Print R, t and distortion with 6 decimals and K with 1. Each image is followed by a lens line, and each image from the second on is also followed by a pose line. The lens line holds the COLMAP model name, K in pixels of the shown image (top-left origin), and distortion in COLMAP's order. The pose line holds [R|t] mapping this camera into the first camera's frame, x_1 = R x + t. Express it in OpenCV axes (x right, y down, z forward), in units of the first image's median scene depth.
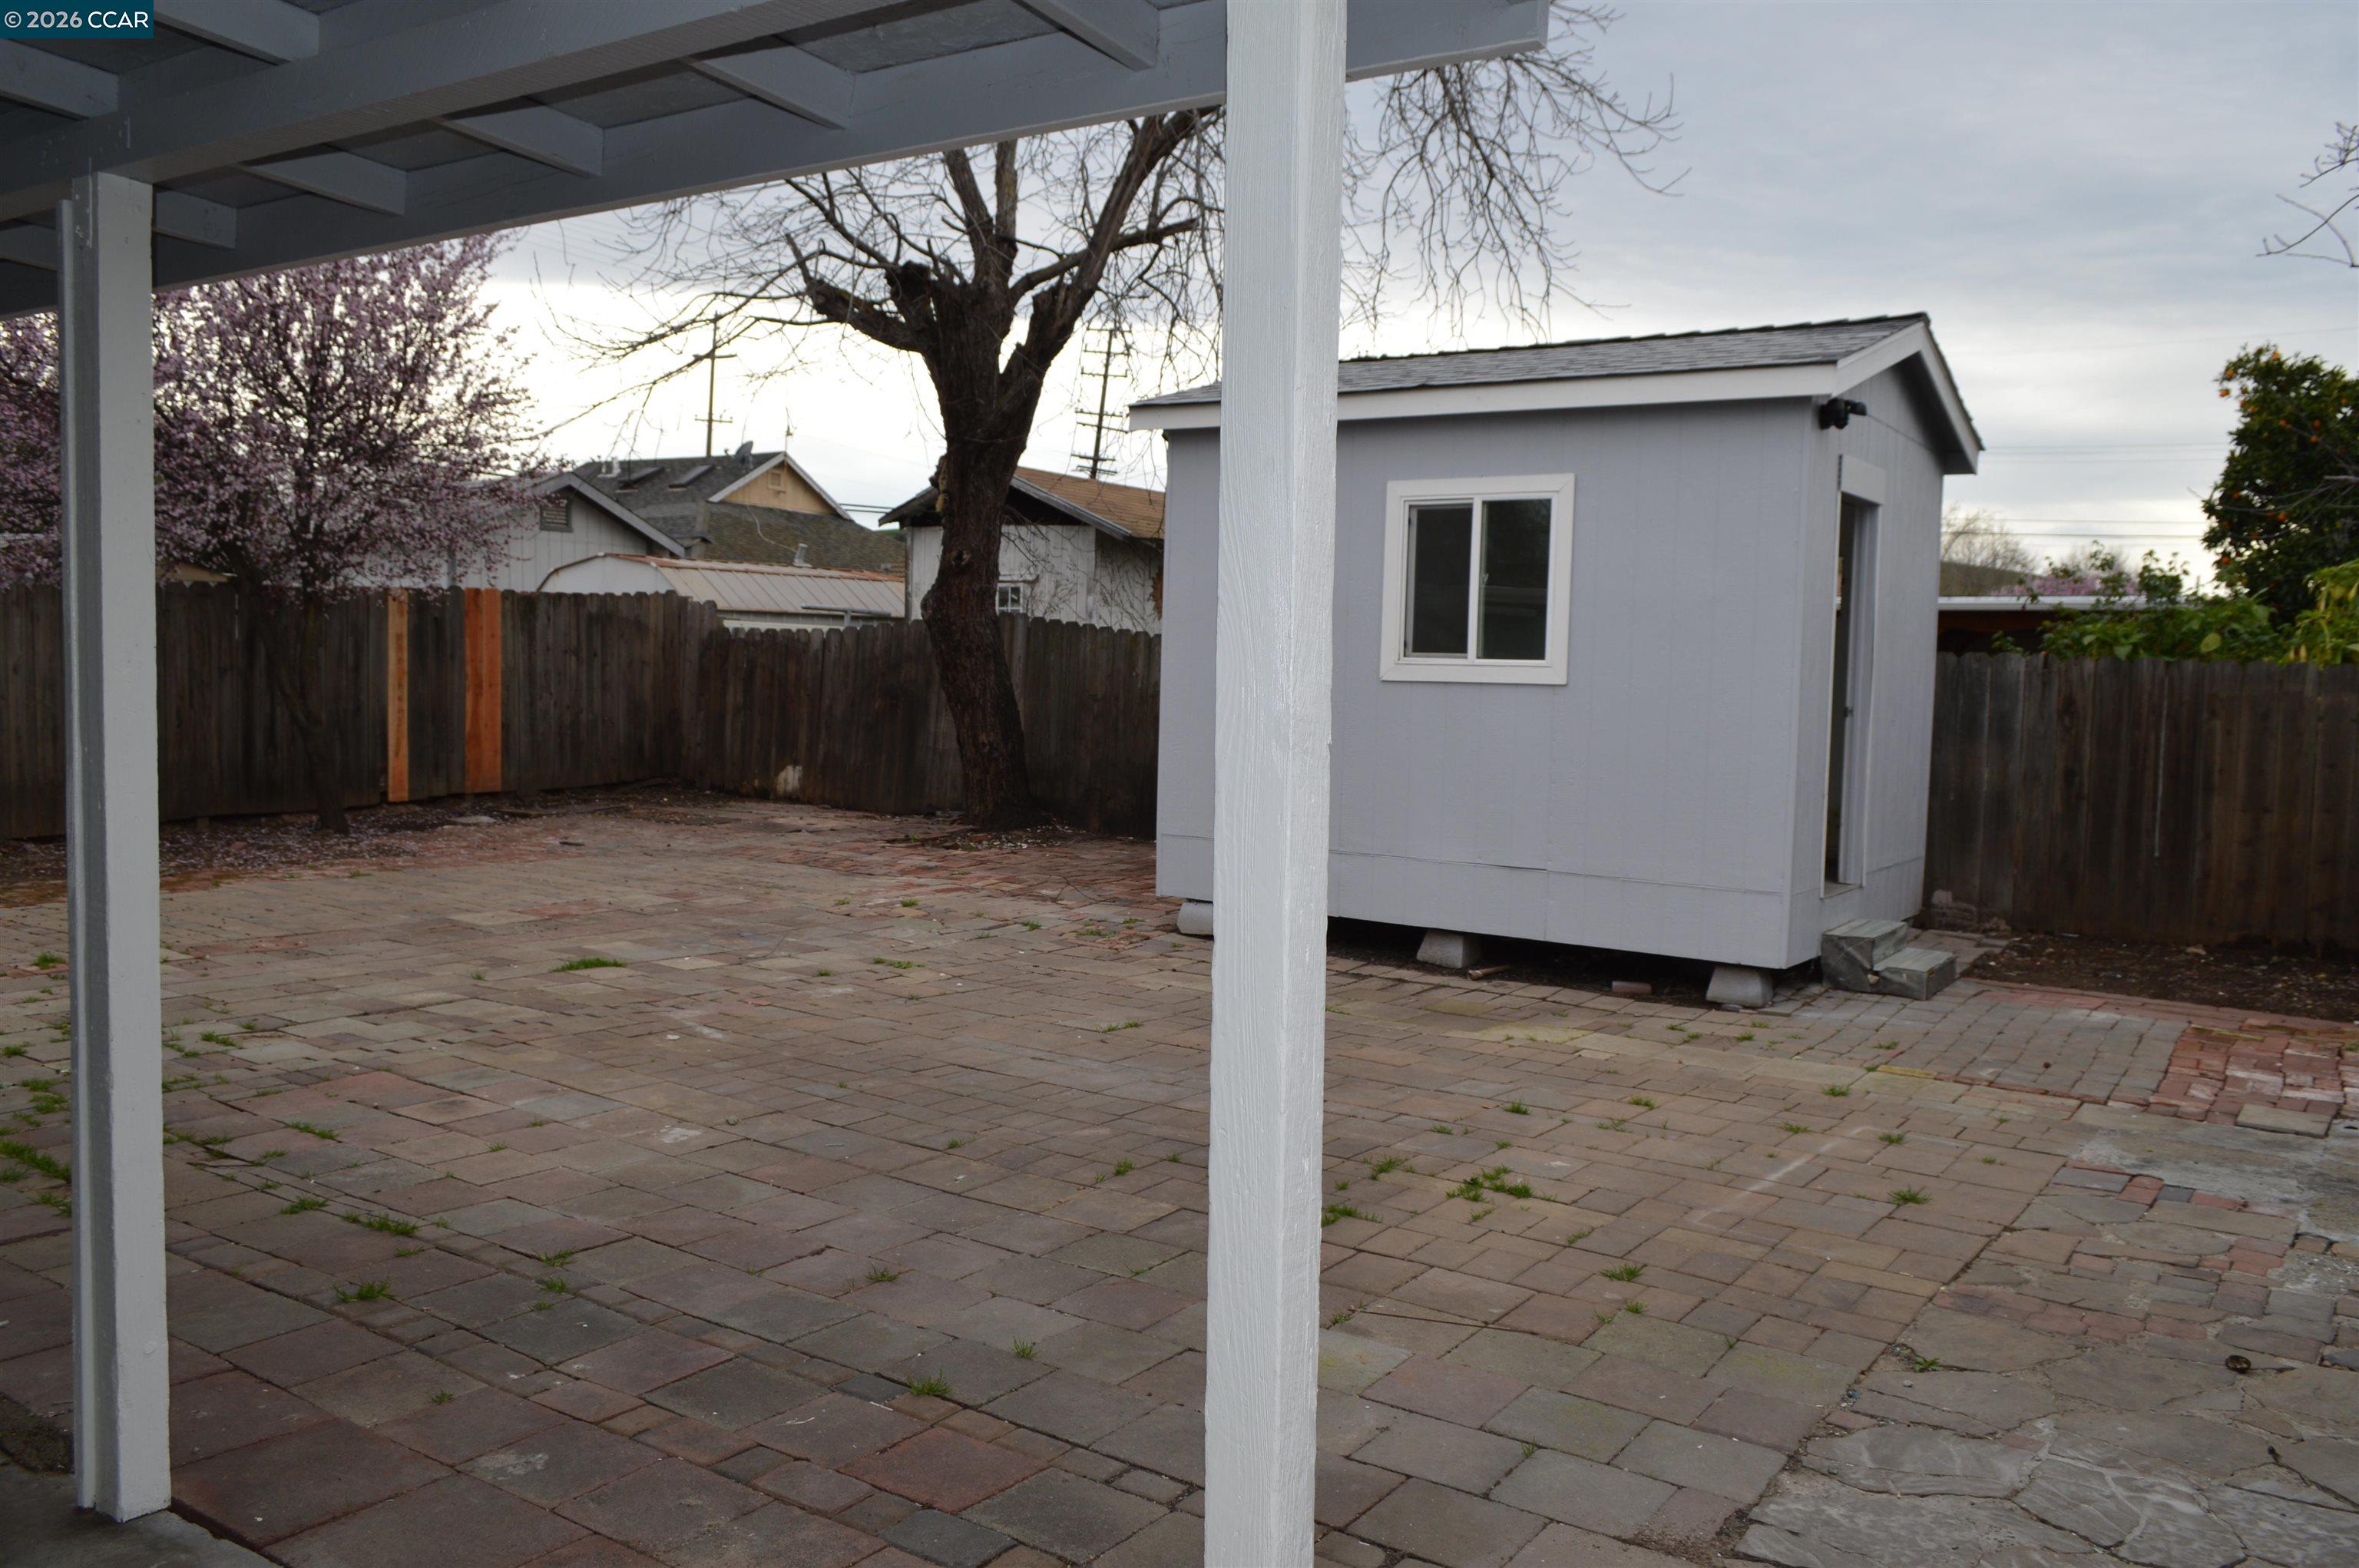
lens RADIAL K [[1906.3, 0, 1179.5], [0, 1906.3, 784.0], [0, 0, 1]] dist [-0.000875, 0.004041]
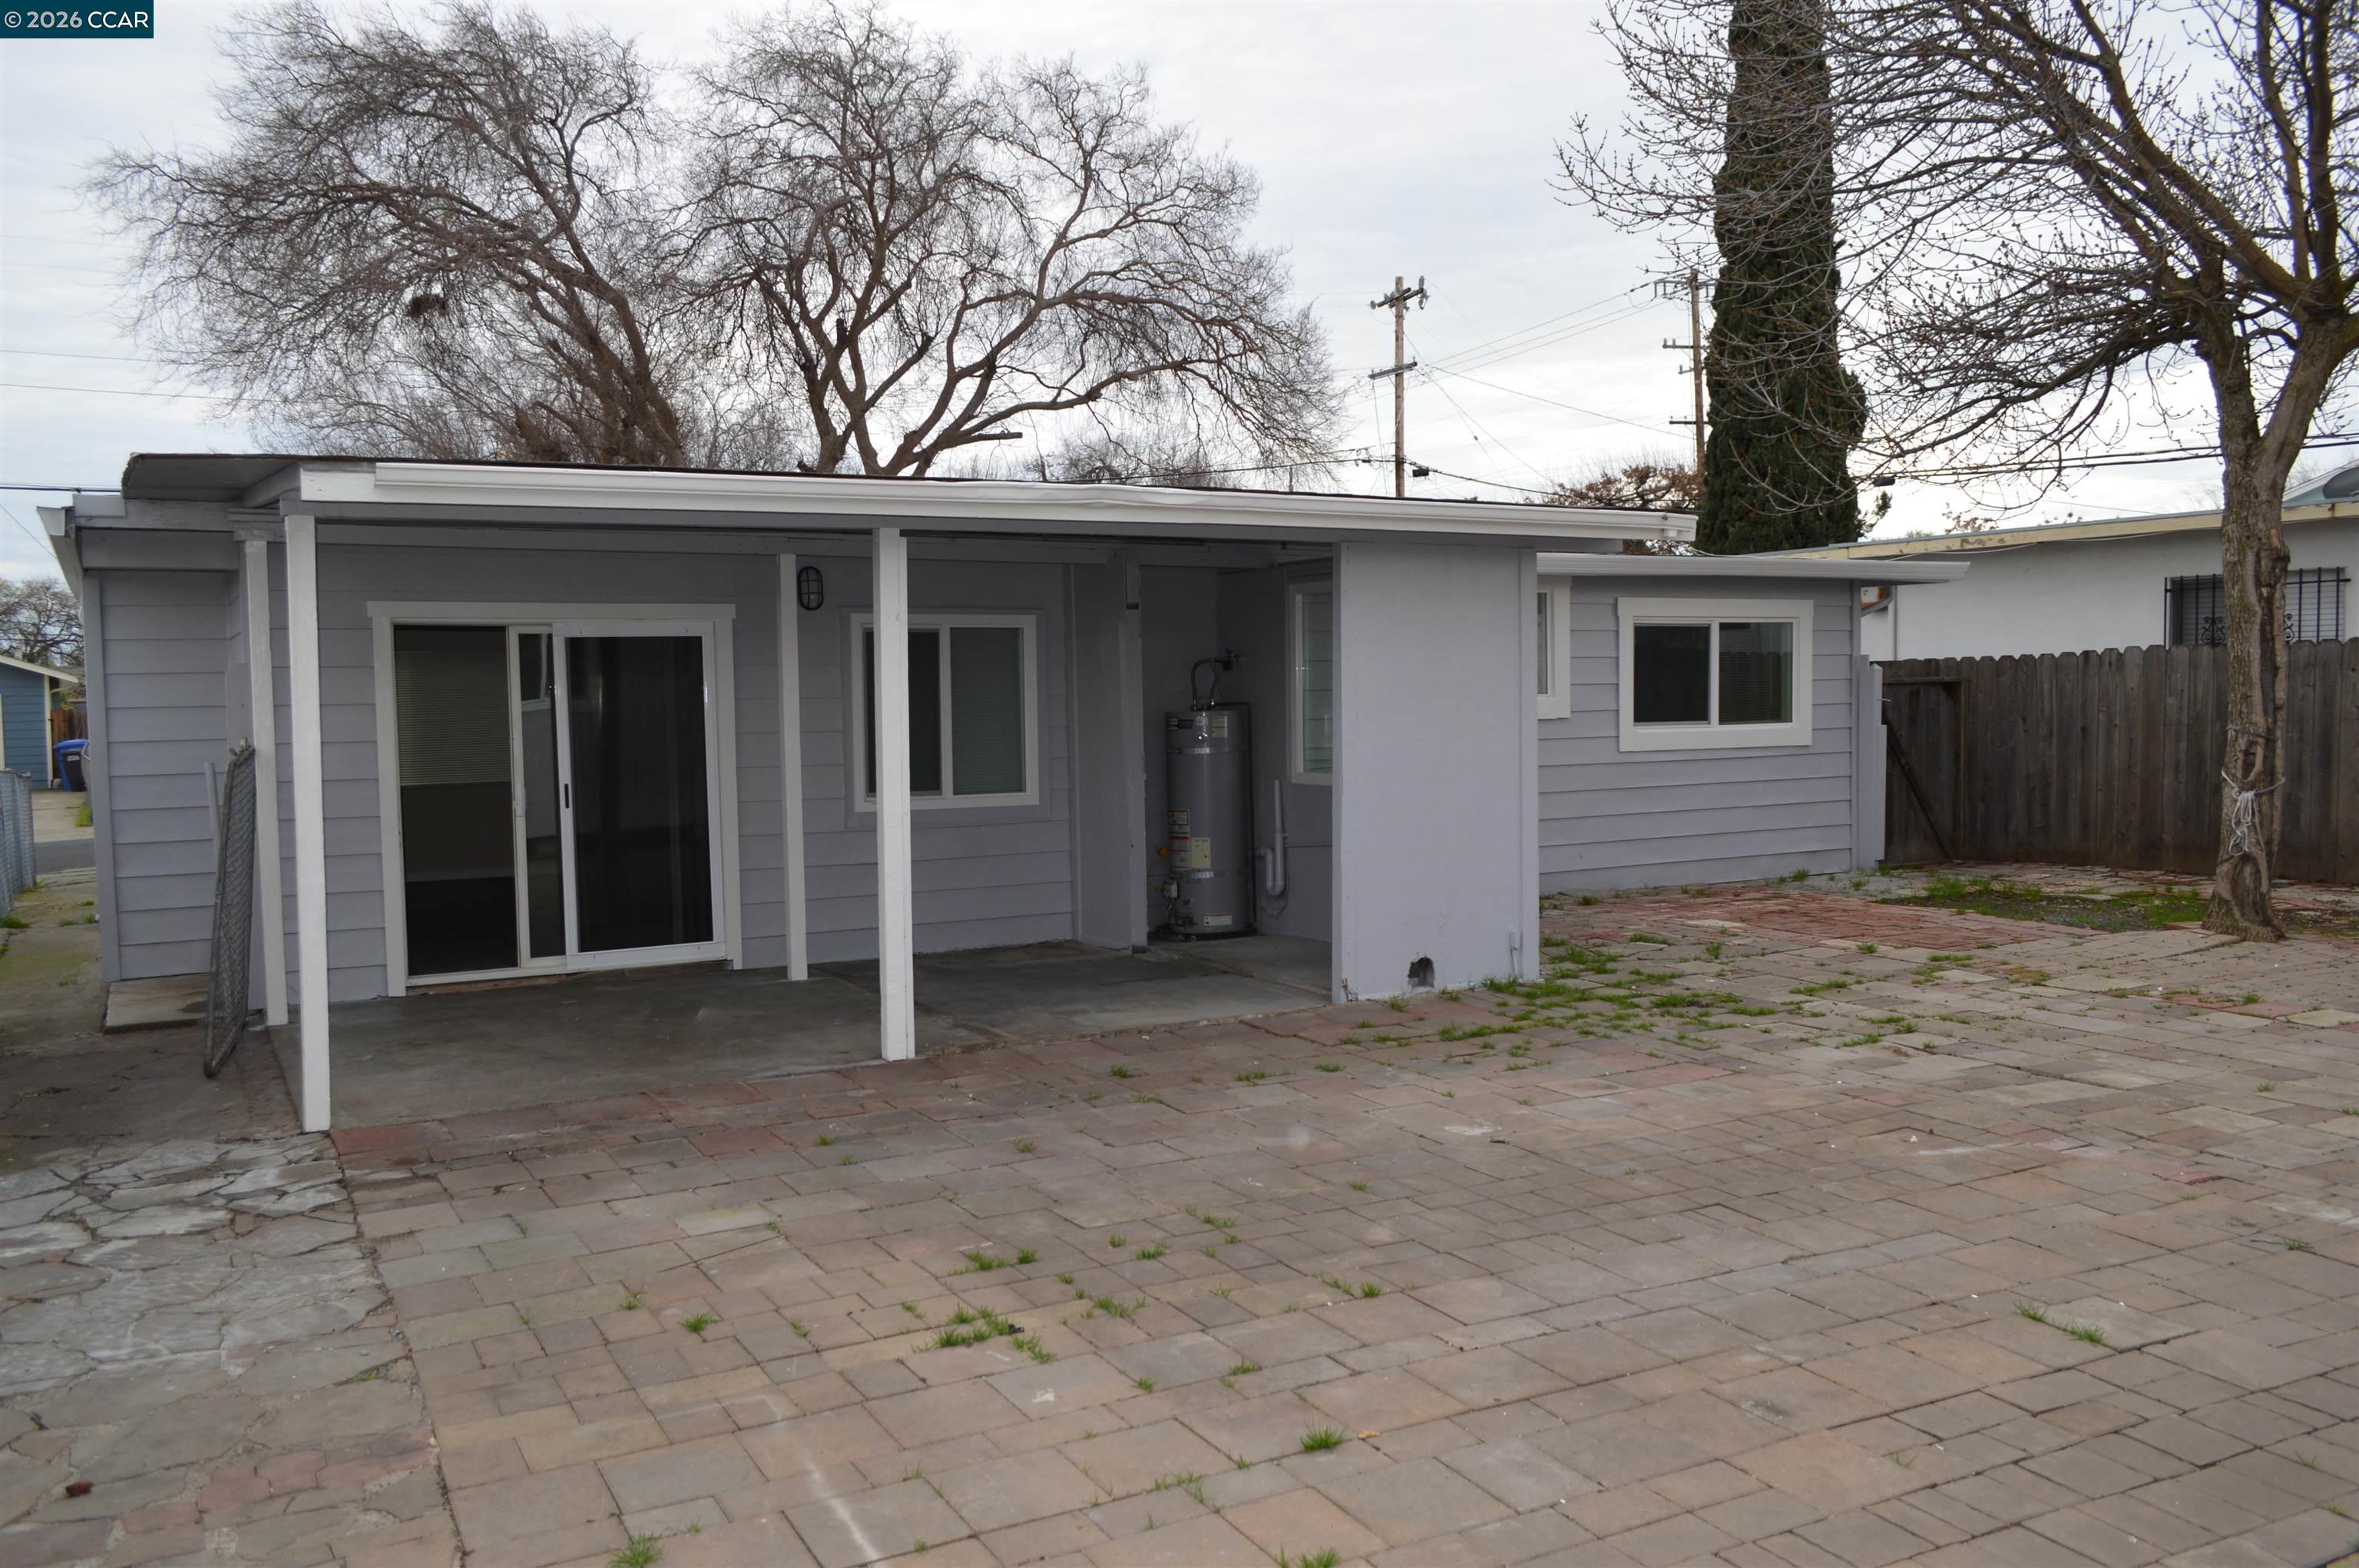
lens RADIAL K [[1906.3, 0, 1179.5], [0, 1906.3, 784.0], [0, 0, 1]] dist [-0.000875, 0.004041]
pose [[-0.478806, 0.027121, -0.877502, 0.921387], [-0.046690, 0.997322, 0.056300, -0.086938], [0.876678, 0.067928, -0.476257, 1.576960]]
